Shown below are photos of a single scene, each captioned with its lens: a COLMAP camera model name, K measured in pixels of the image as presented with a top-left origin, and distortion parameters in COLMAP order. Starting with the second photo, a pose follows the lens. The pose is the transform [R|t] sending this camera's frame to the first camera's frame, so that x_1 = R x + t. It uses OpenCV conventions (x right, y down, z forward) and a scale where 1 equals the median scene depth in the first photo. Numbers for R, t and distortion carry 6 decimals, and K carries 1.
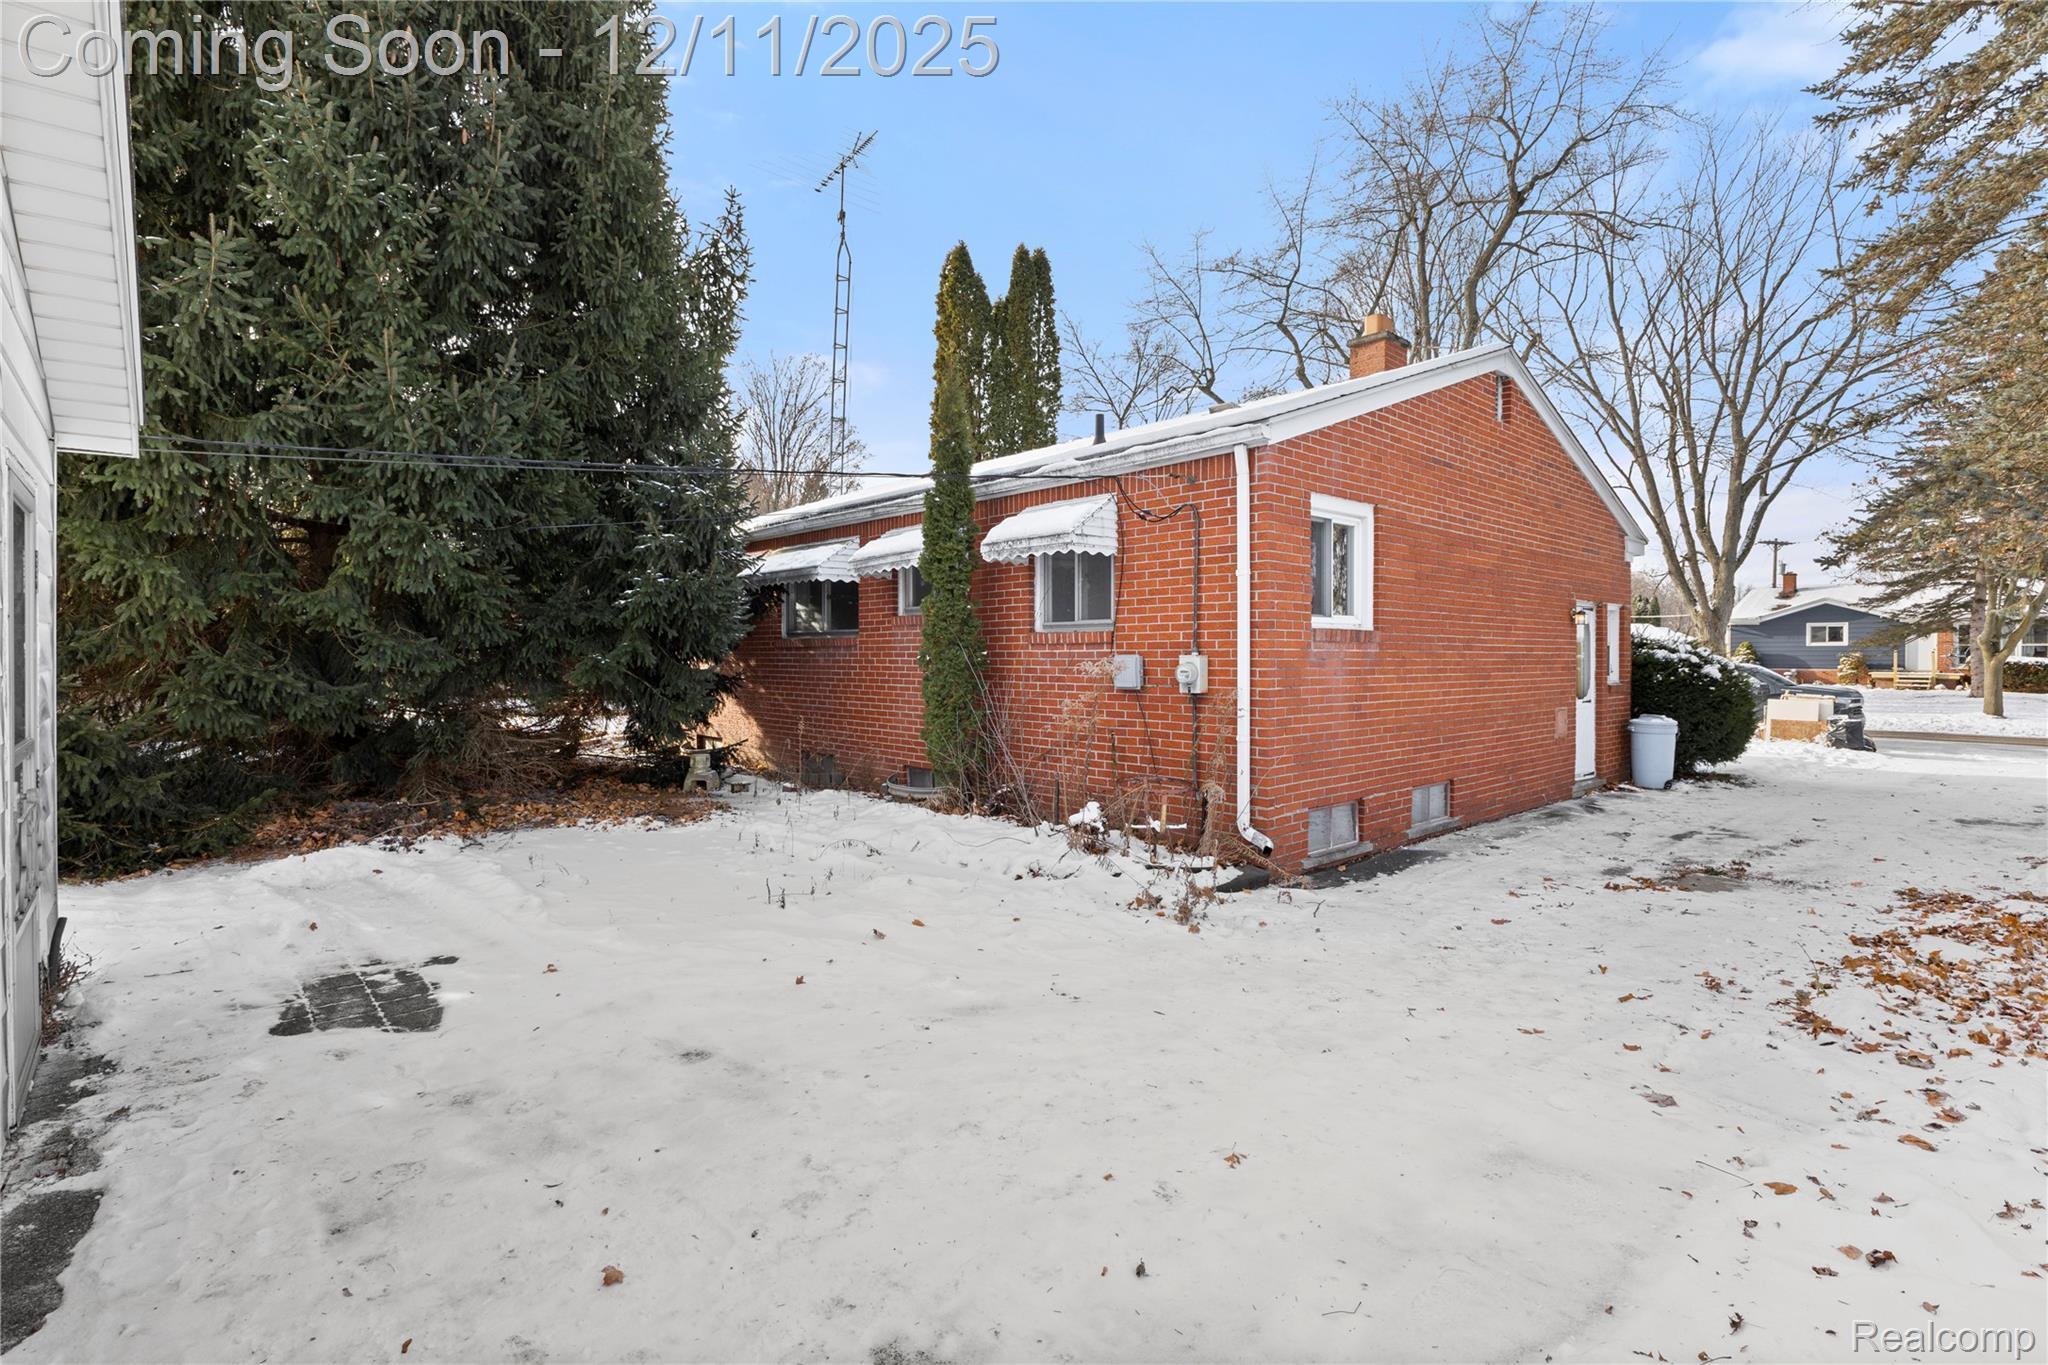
lens RADIAL K [[971.2, 0, 1036.8], [0, 971.2, 669.4], [0, 0, 1]] dist [0.000426, 0.000170]
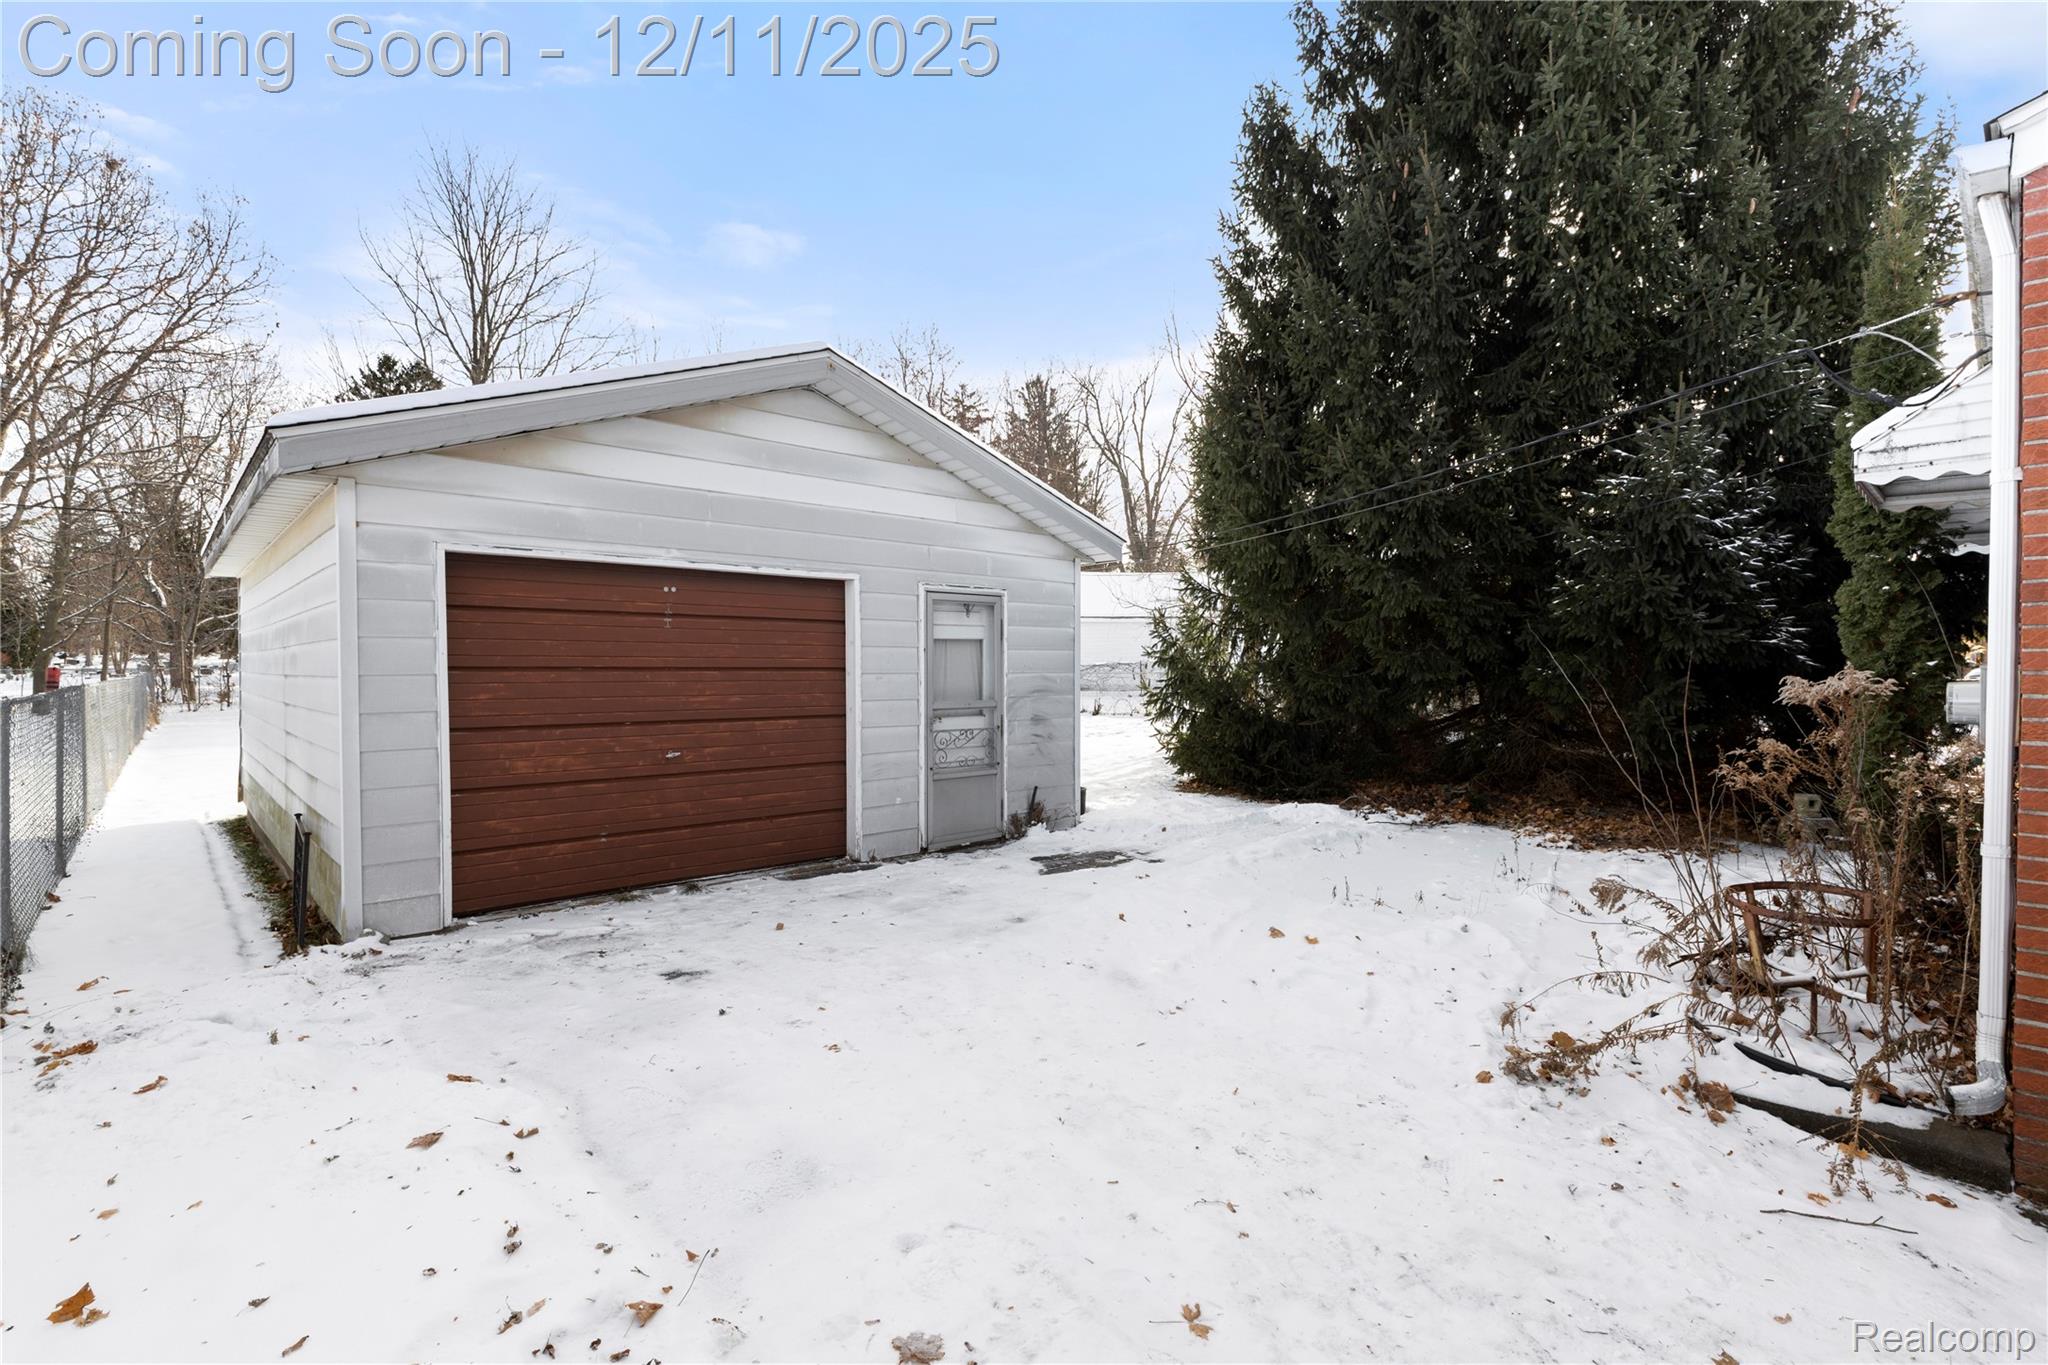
lens RADIAL K [[976.4, 0, 1024.0], [0, 976.4, 682.5], [0, 0, 1]] dist [0.000160, -0.000022]
pose [[-0.005694, 0.014484, -0.999879, 1.287760], [-0.018096, 0.999730, 0.014584, -0.009382], [0.999820, 0.018177, -0.005431, 1.070020]]
